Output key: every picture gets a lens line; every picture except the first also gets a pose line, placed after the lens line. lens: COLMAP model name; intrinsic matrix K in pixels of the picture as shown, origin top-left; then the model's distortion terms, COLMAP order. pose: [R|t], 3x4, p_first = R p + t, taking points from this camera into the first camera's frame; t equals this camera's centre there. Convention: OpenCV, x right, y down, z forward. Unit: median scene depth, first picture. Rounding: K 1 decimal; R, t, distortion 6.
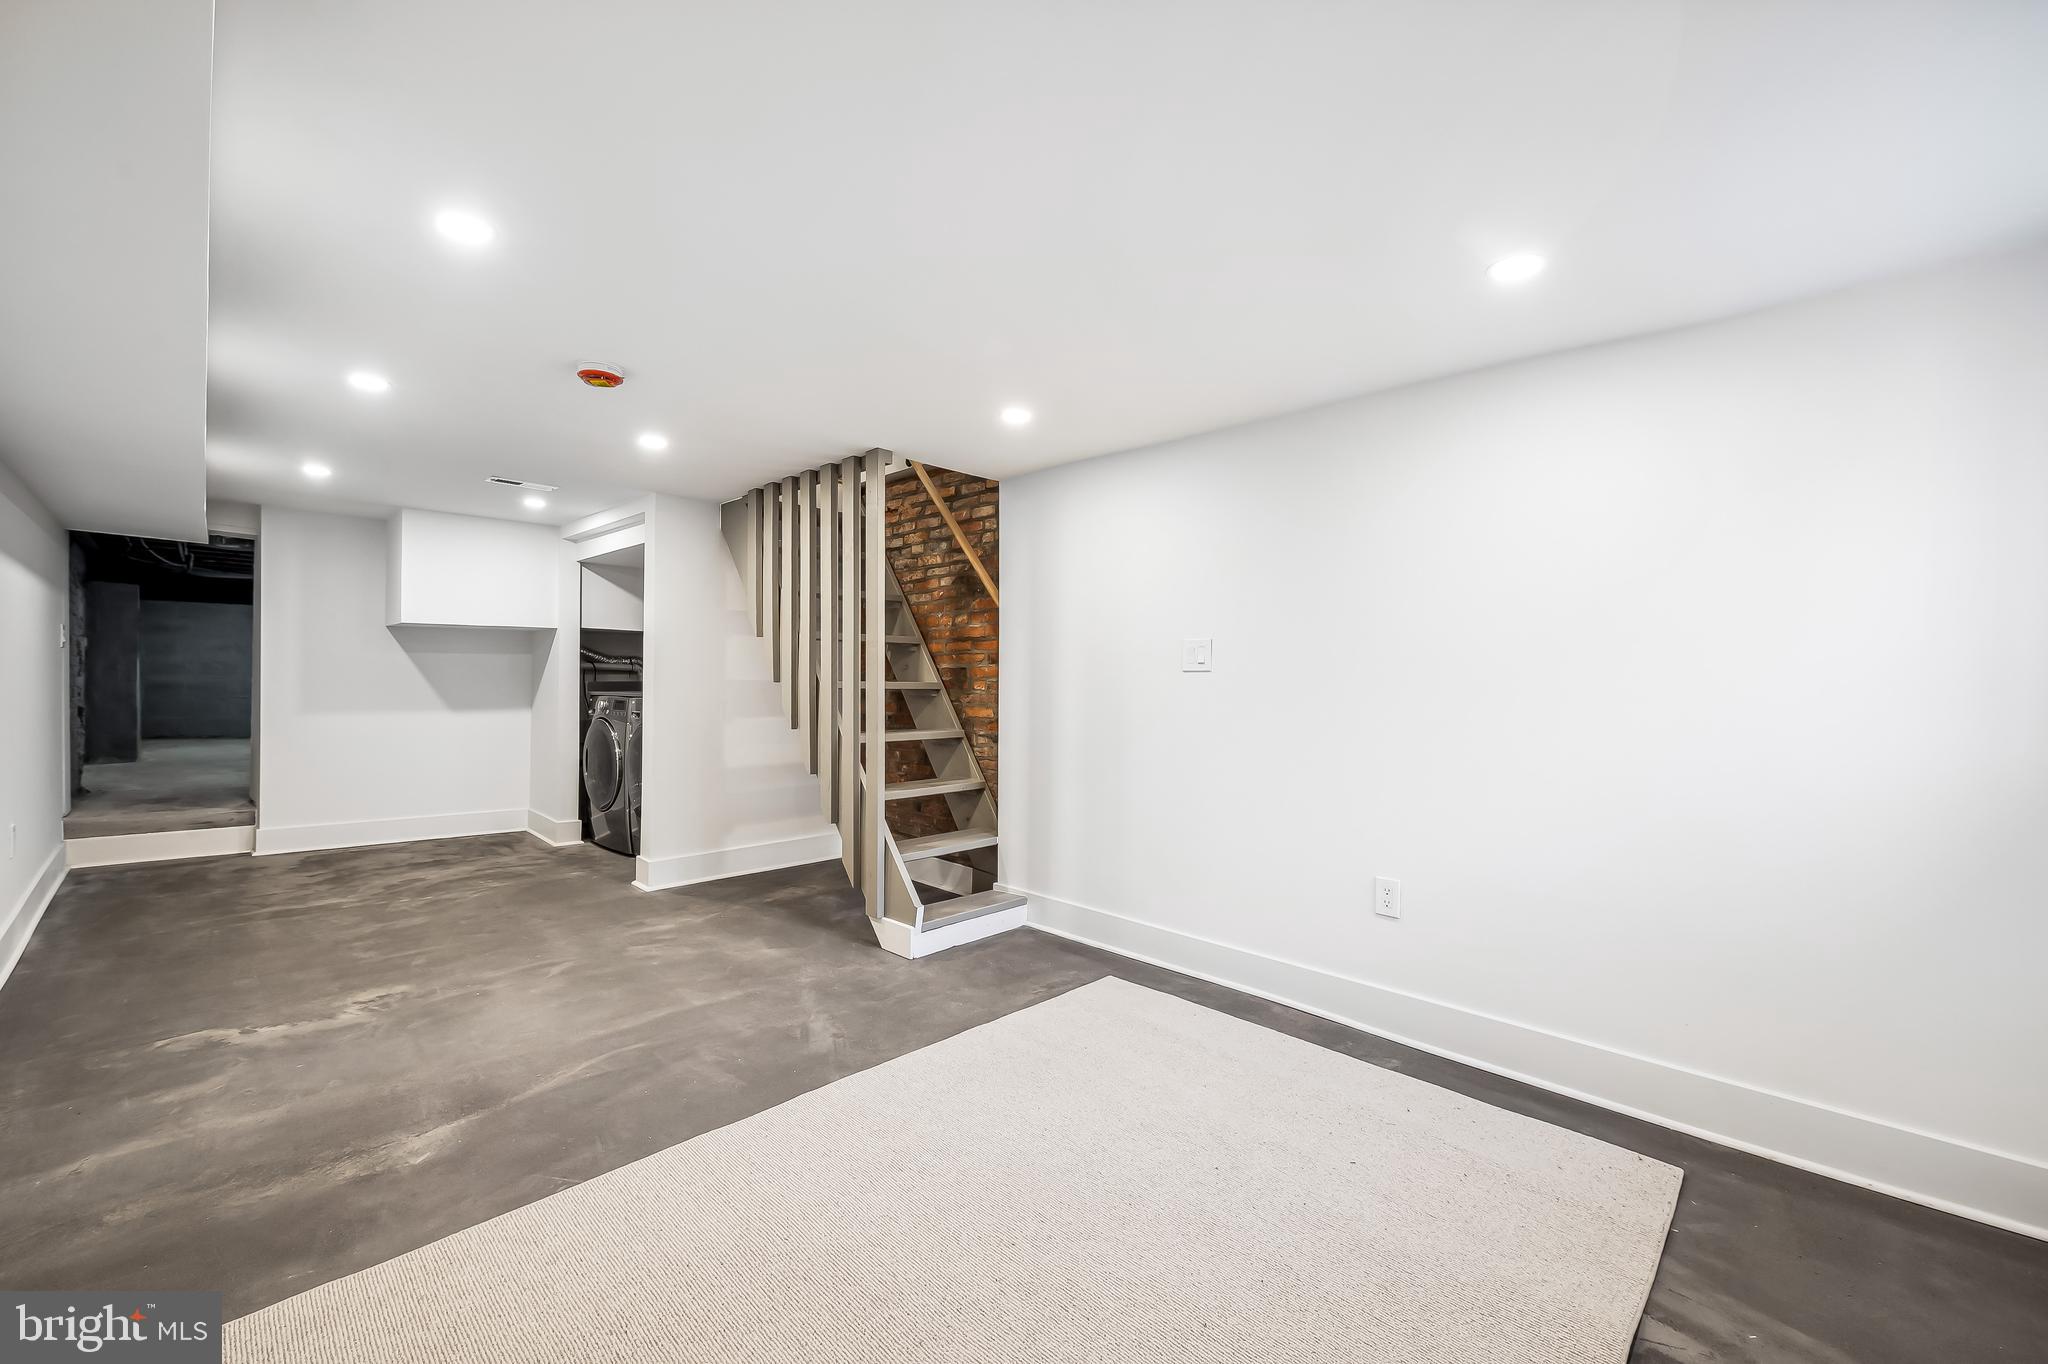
lens RADIAL K [[823.8, 0, 1025.5], [0, 823.8, 679.0], [0, 0, 1]] dist [-0.010876, 0.000164]
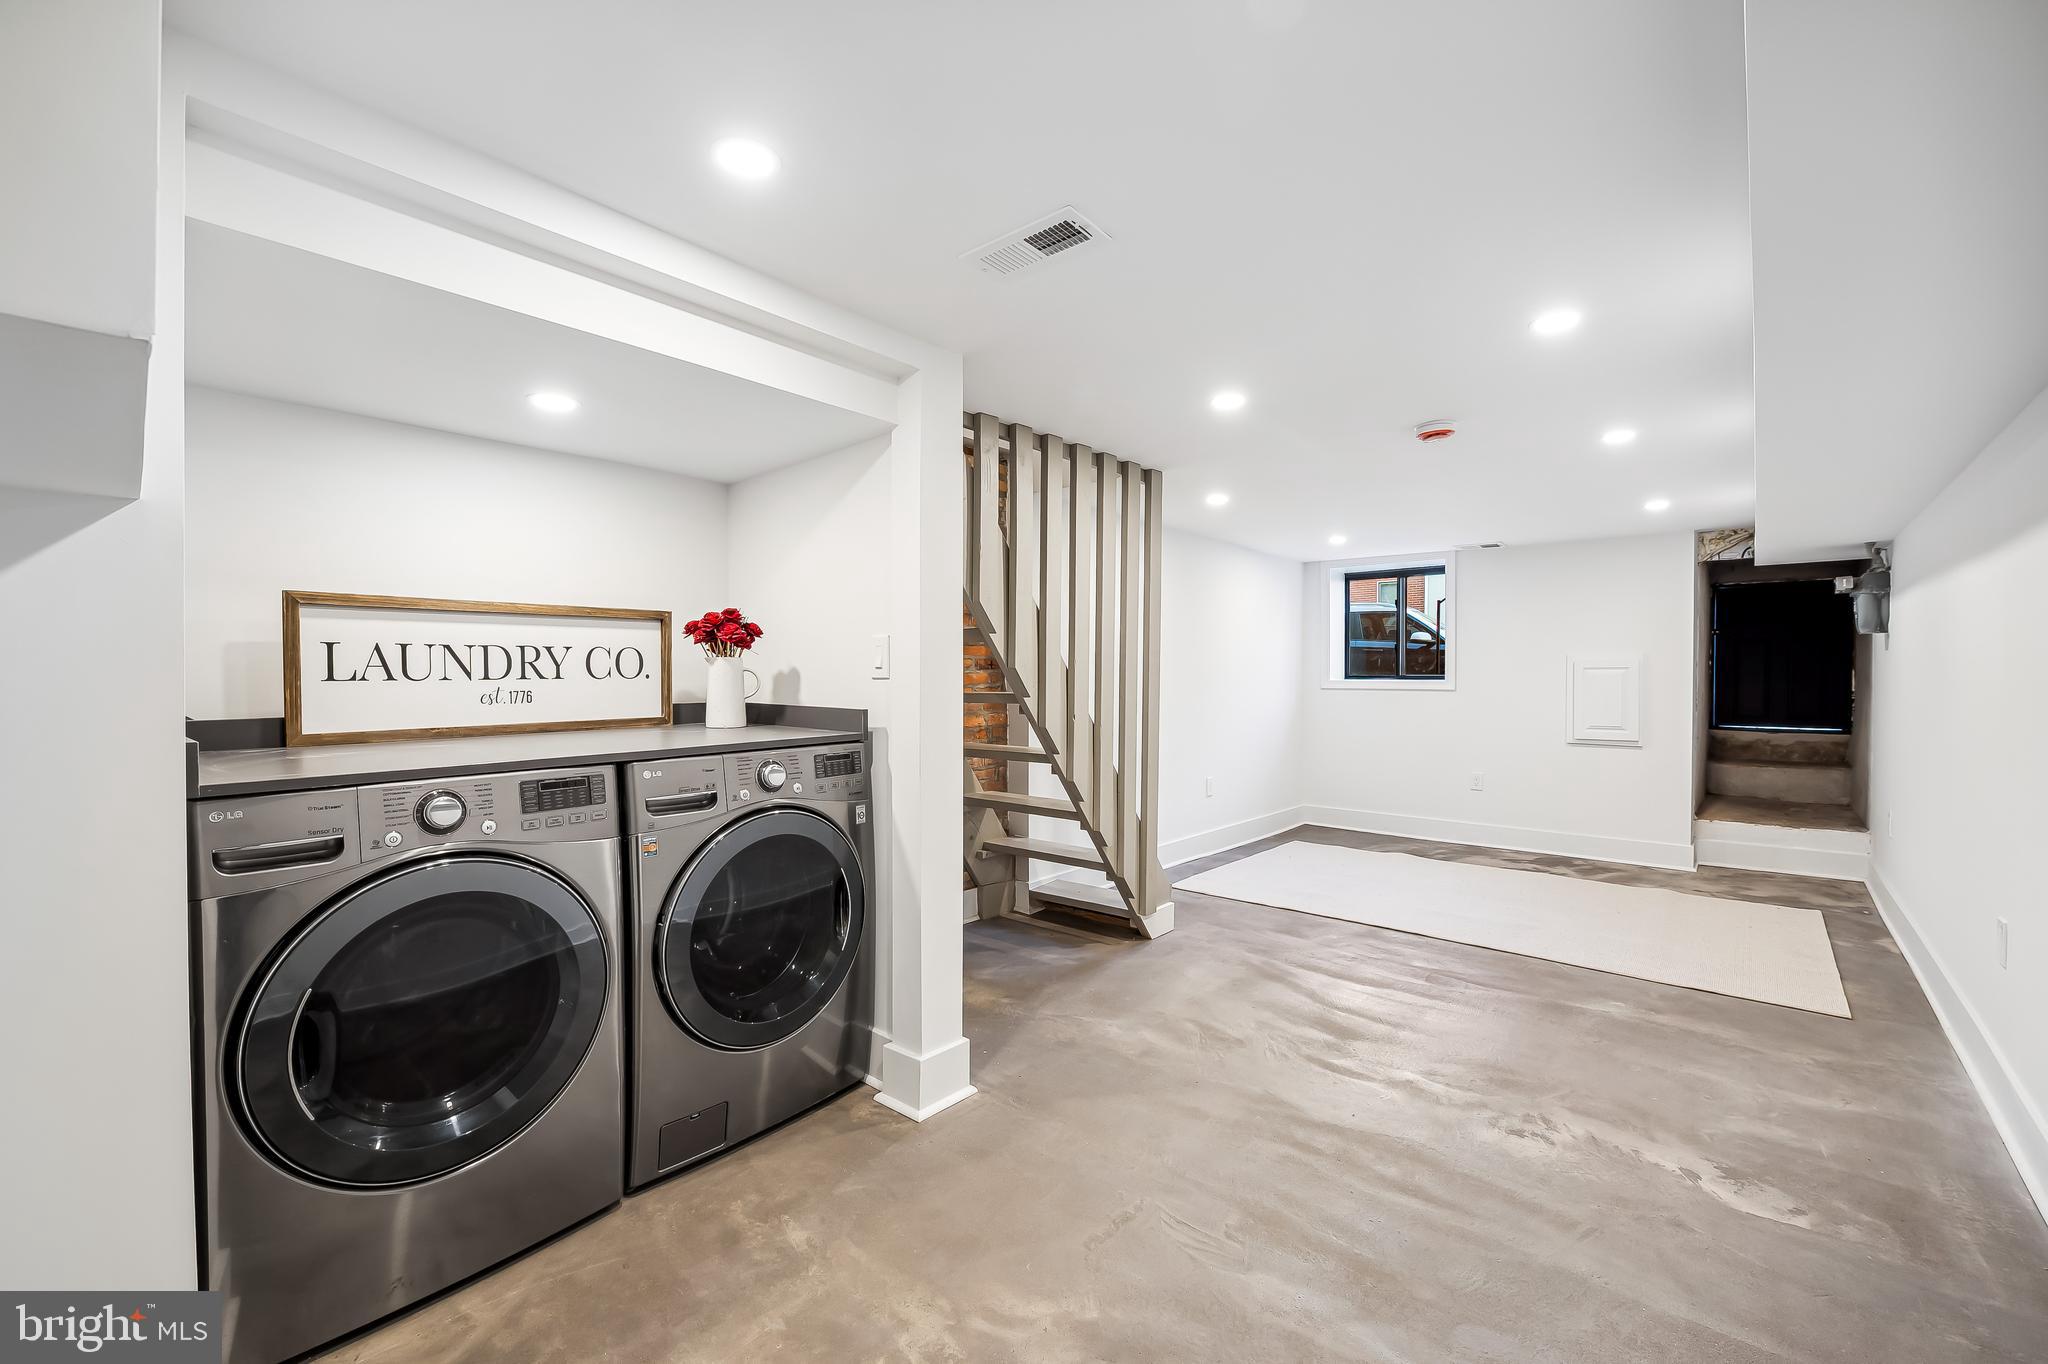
lens RADIAL K [[823.8, 0, 1023.6], [0, 823.8, 681.0], [0, 0, 1]] dist [-0.010876, 0.000164]
pose [[-0.049879, -0.019894, 0.998557, -1.740566], [0.000470, 0.999801, 0.019942, -0.044902], [-0.998755, 0.001464, -0.049859, 1.724456]]
